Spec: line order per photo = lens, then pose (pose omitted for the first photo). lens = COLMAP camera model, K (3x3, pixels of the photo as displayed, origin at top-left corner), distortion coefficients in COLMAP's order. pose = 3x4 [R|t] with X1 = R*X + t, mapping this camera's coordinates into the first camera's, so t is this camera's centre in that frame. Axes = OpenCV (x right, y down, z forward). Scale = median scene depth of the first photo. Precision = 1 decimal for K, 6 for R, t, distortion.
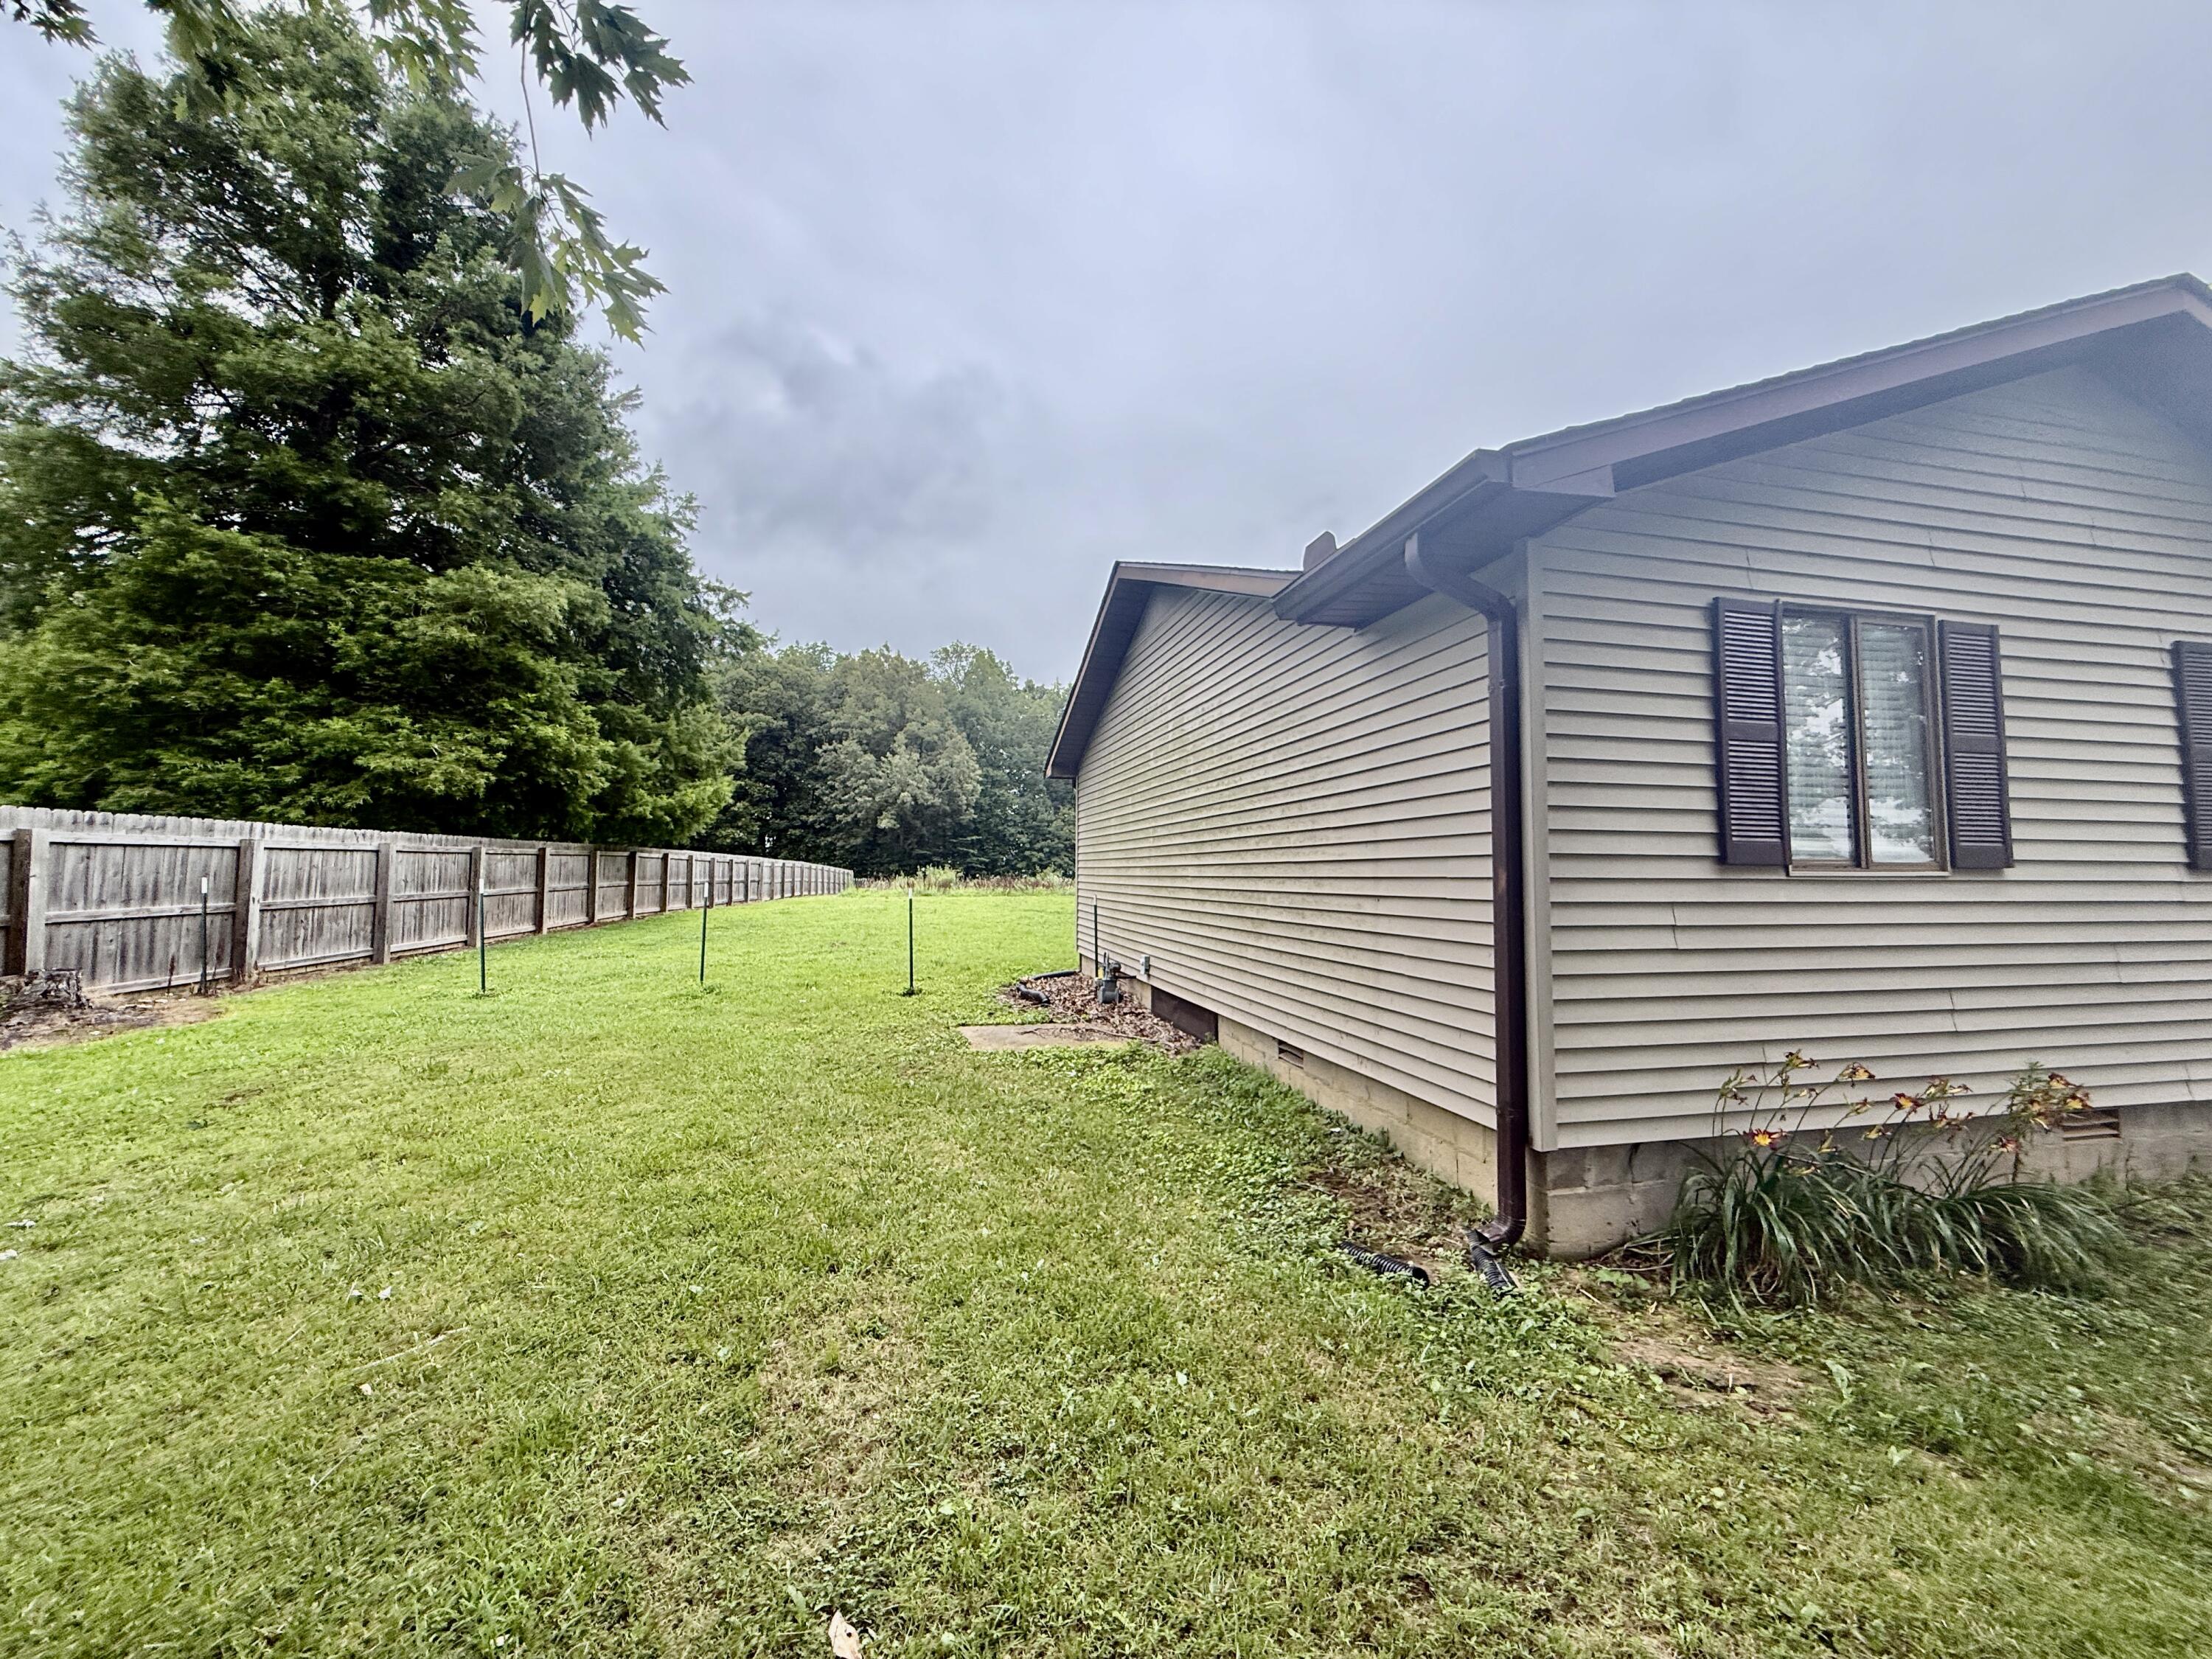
lens RADIAL K [[880.1, 0, 1098.3], [0, 880.1, 824.8], [0, 0, 1]] dist [-0.000475, 0.000487]
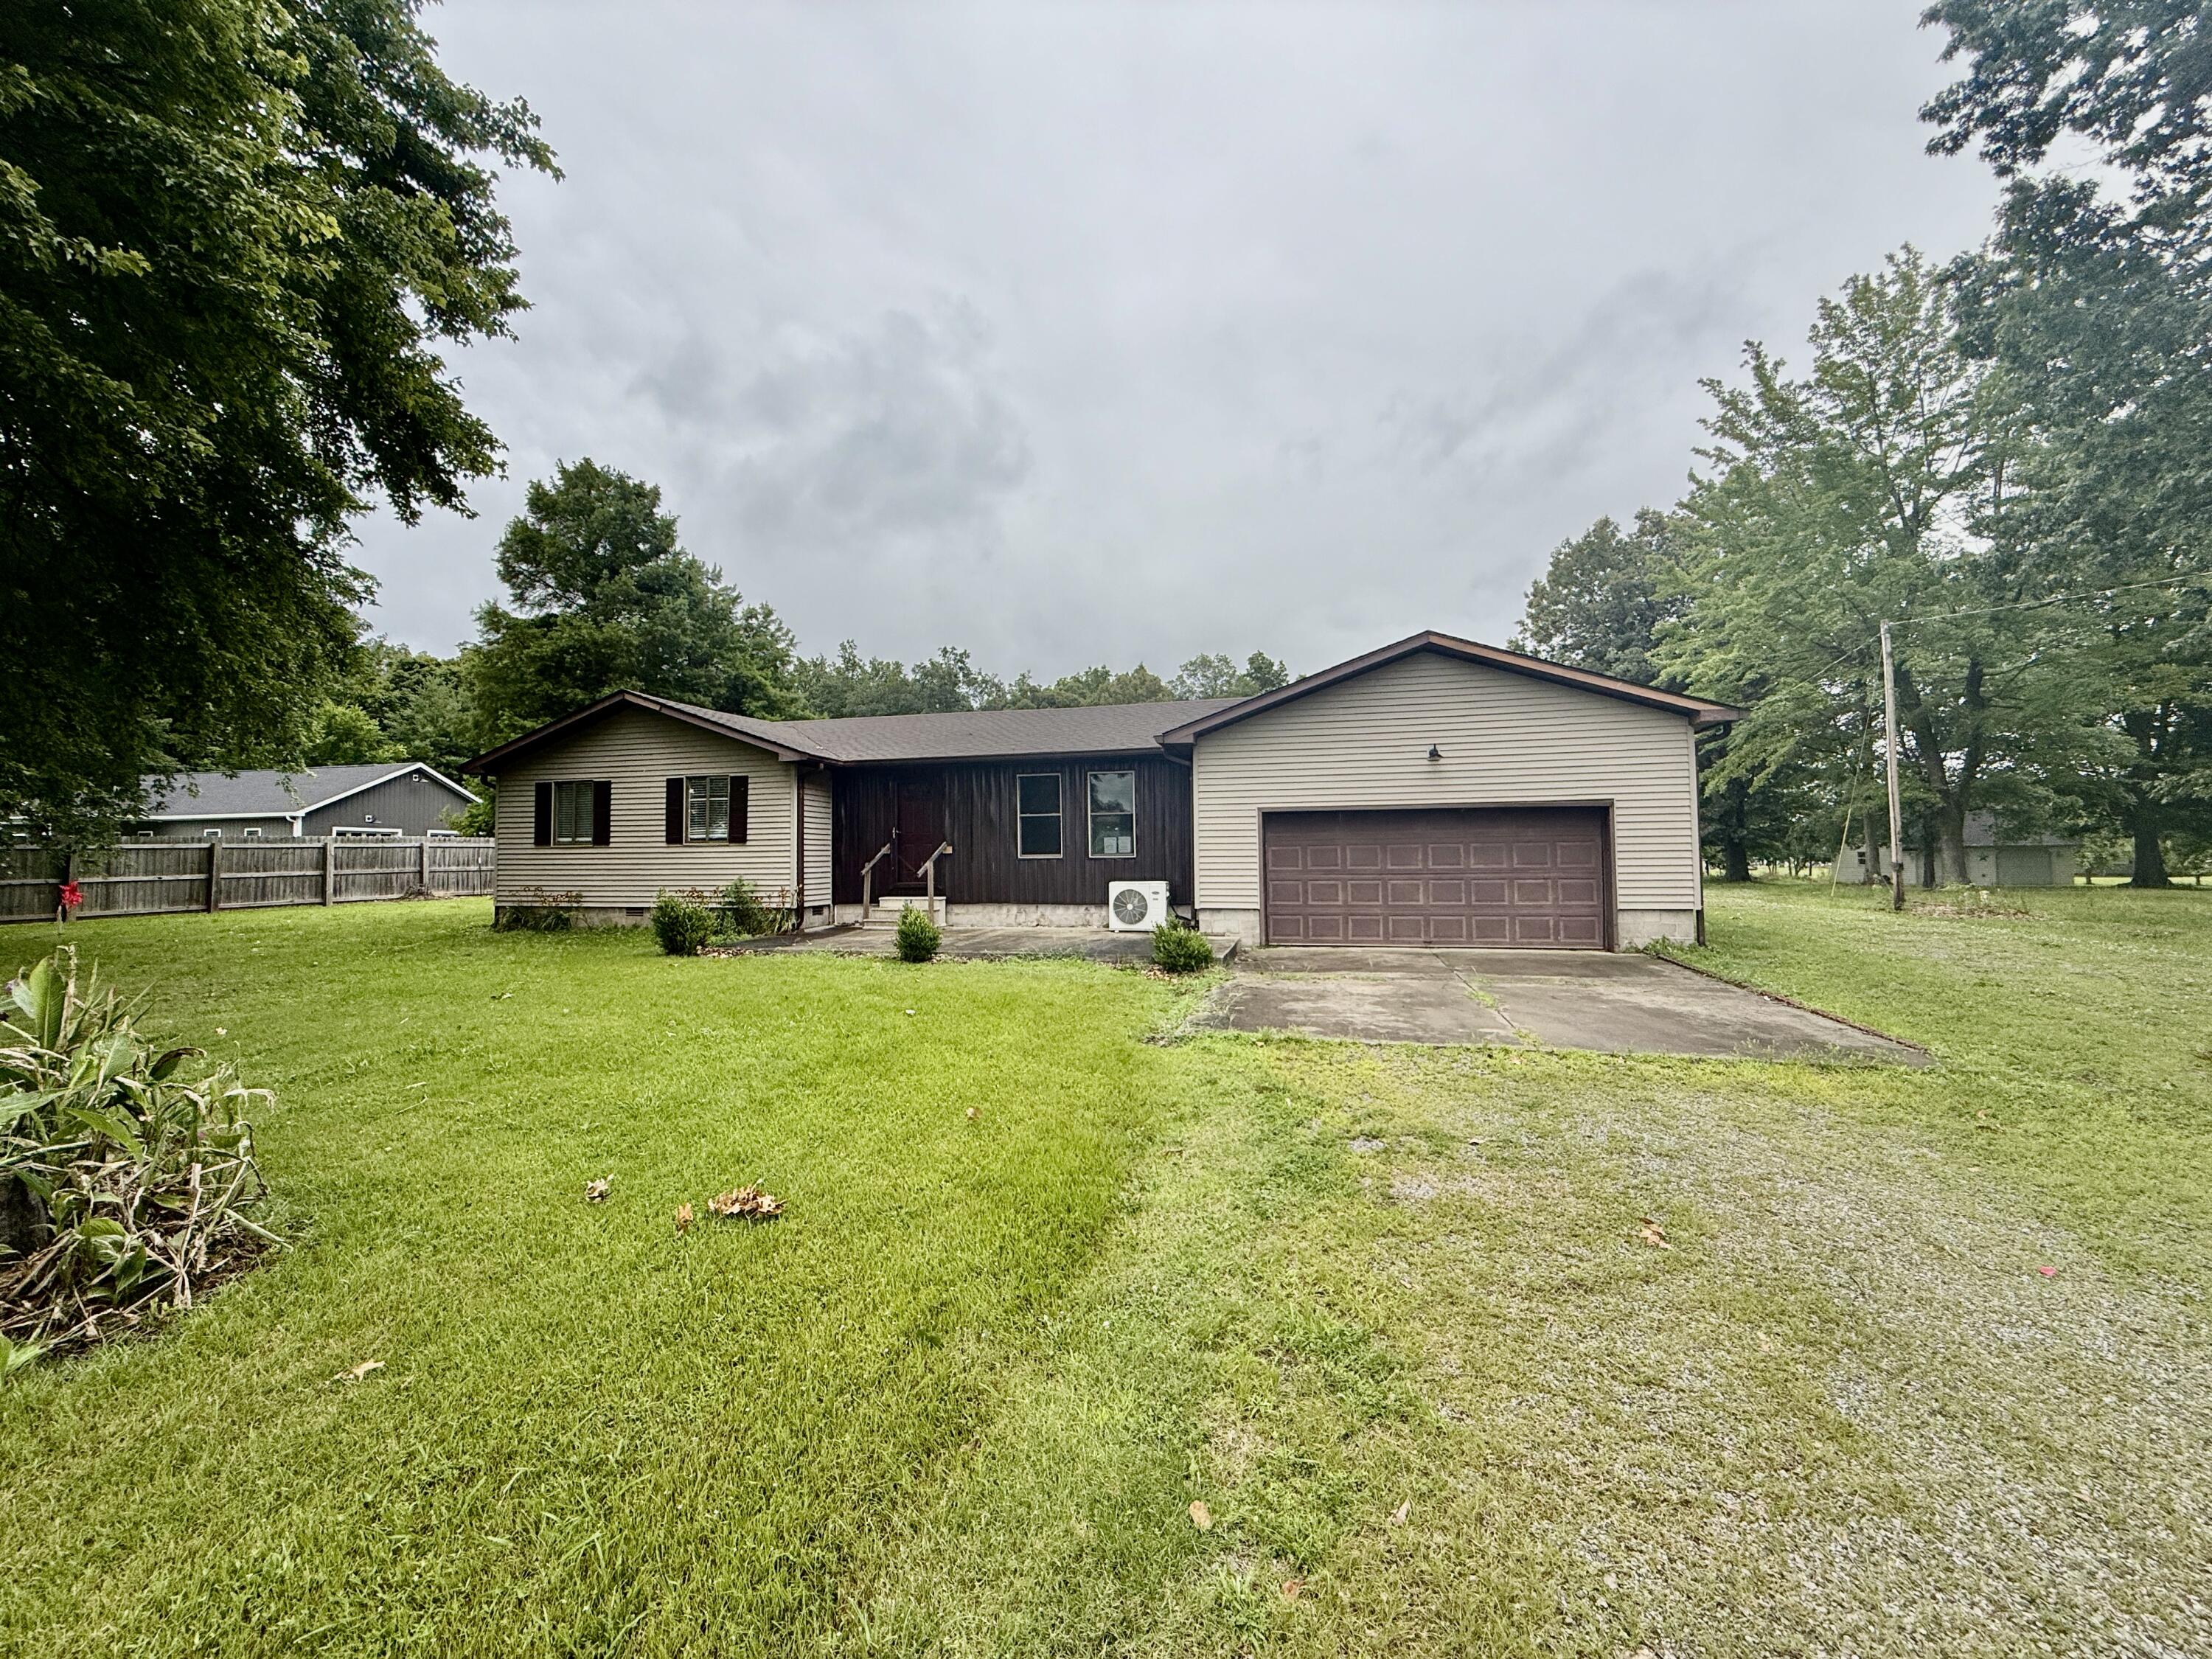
lens RADIAL K [[880.1, 0, 1098.3], [0, 880.1, 824.8], [0, 0, 1]] dist [-0.000475, 0.000487]
pose [[0.887887, -0.030815, -0.459028, 5.185434], [0.036593, 0.999323, 0.003695, 0.033649], [0.458603, -0.020078, 0.888414, -1.592507]]
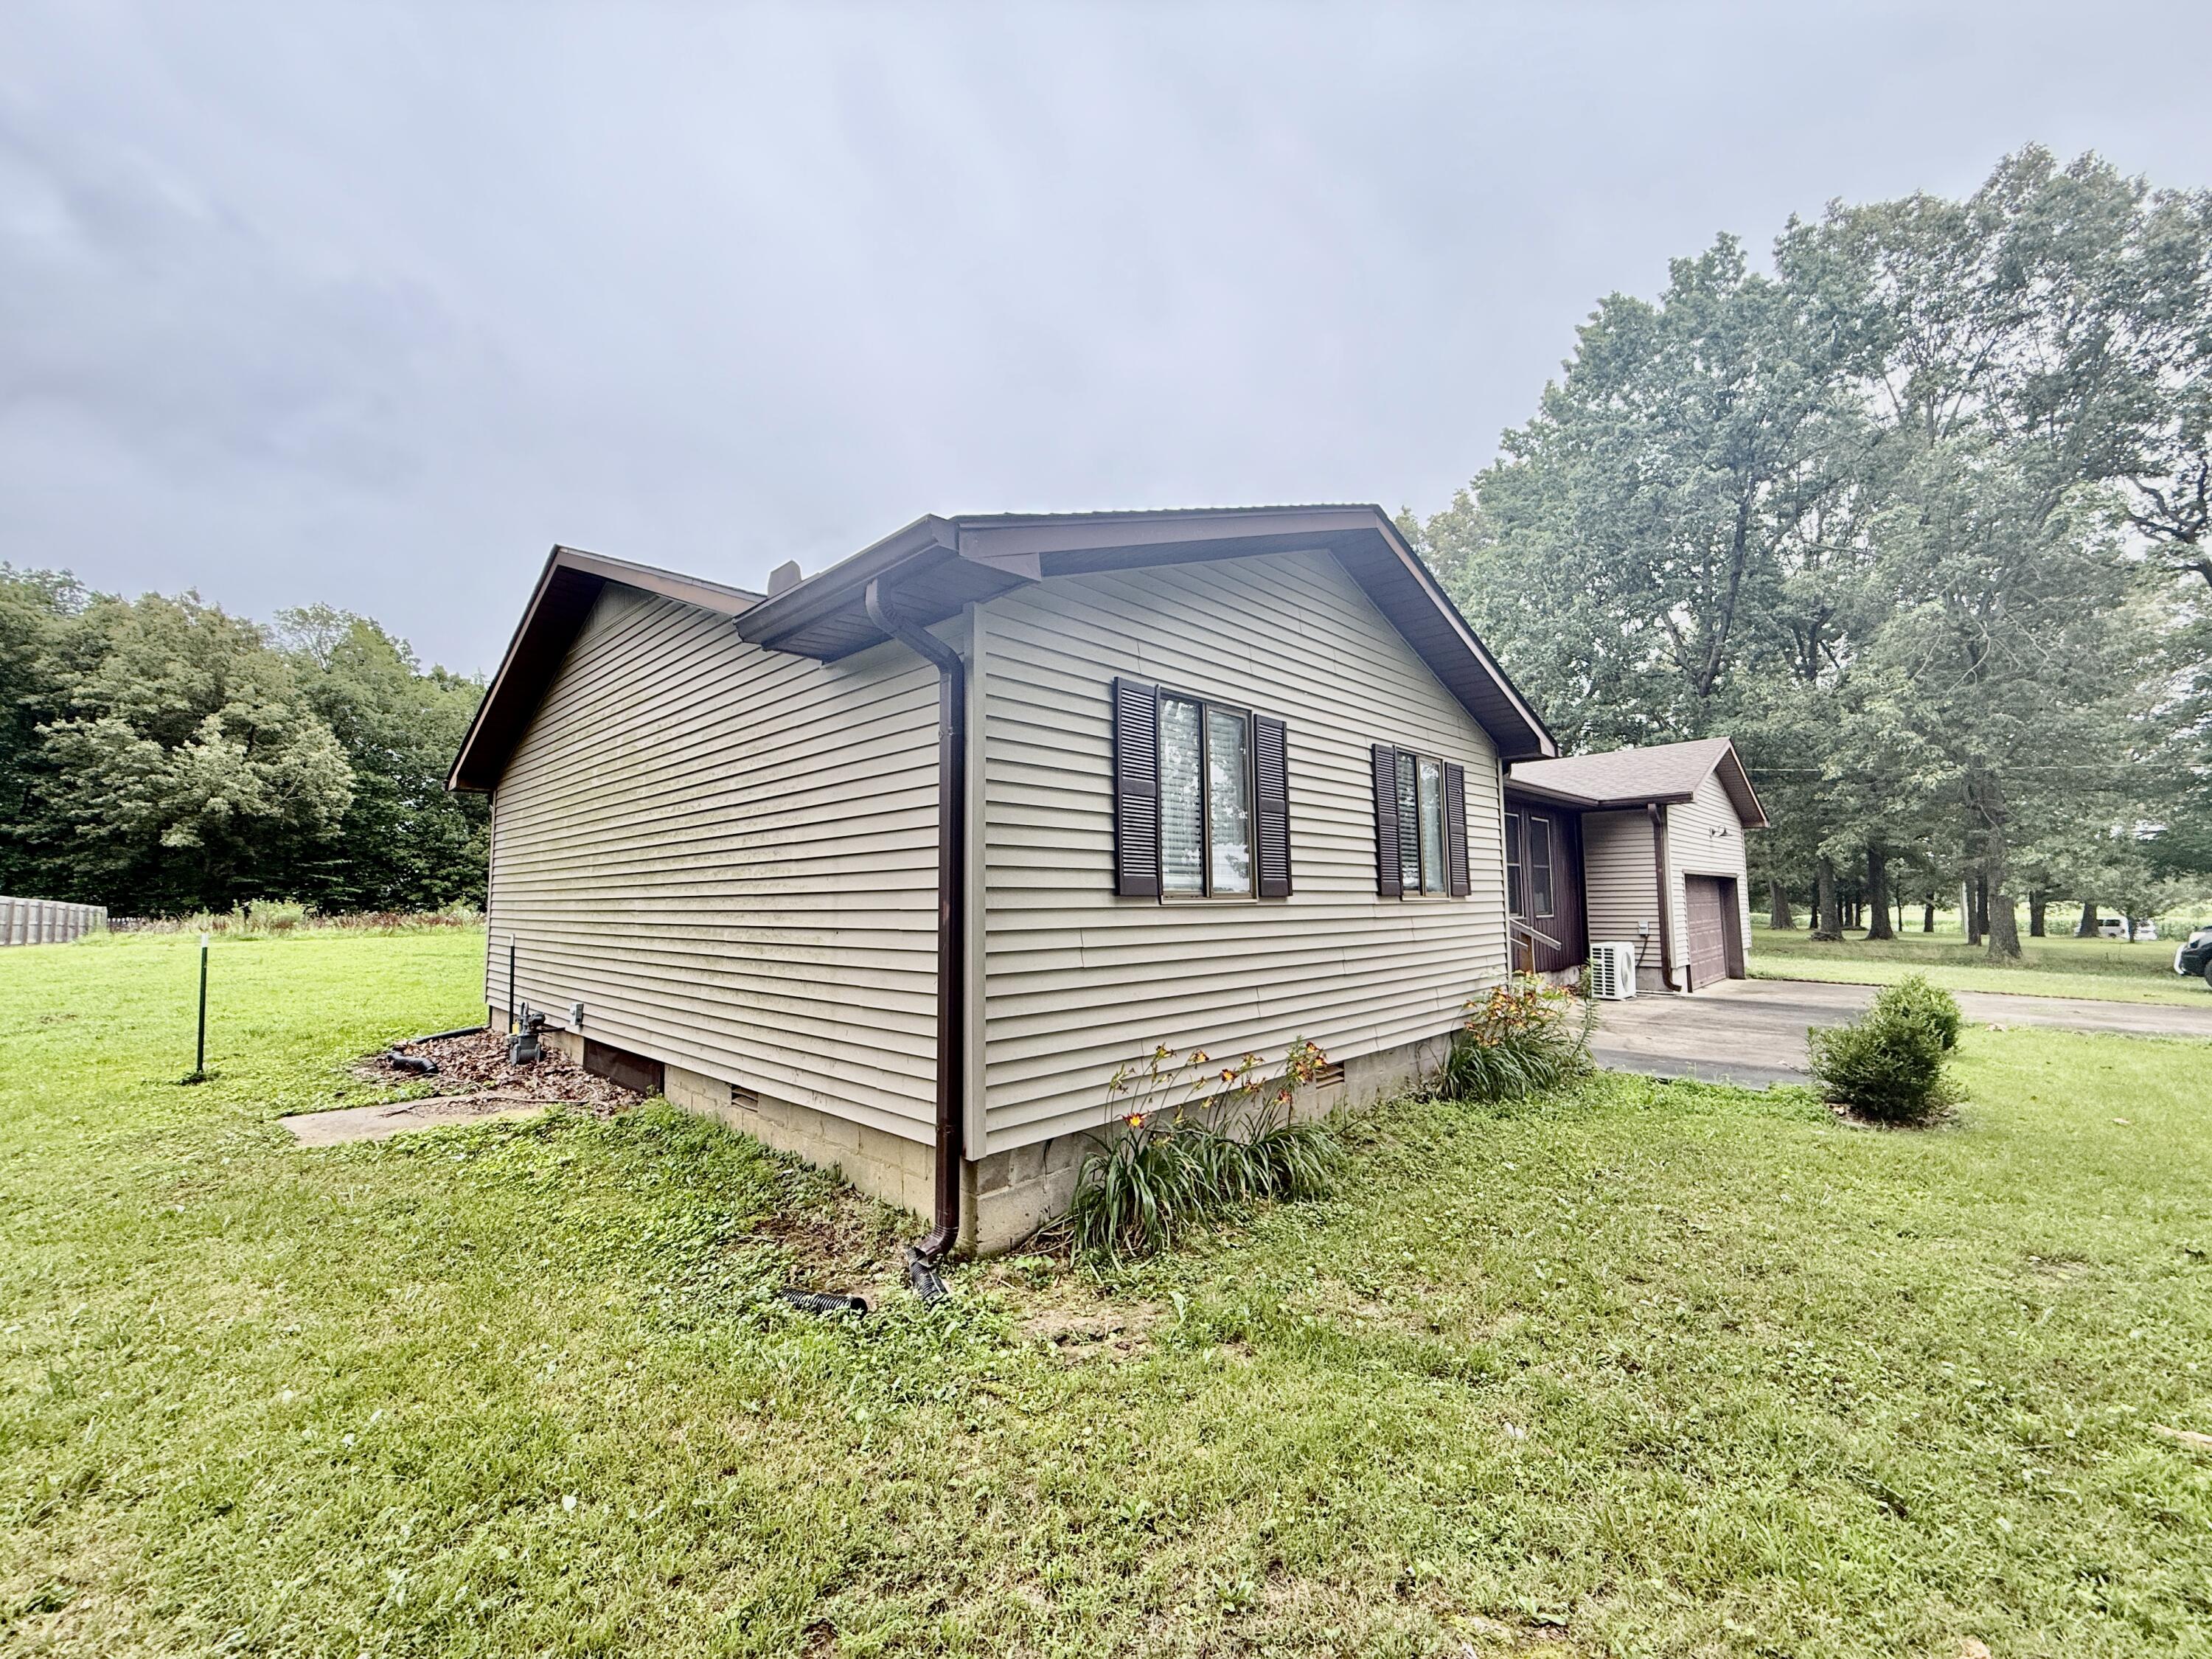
lens RADIAL K [[880.1, 0, 1098.3], [0, 880.1, 824.8], [0, 0, 1]] dist [-0.000475, 0.000487]
pose [[0.841609, 0.035773, 0.538901, 0.027629], [-0.018178, 0.999115, -0.037933, -0.005683], [-0.539781, 0.022129, 0.841514, -0.010967]]
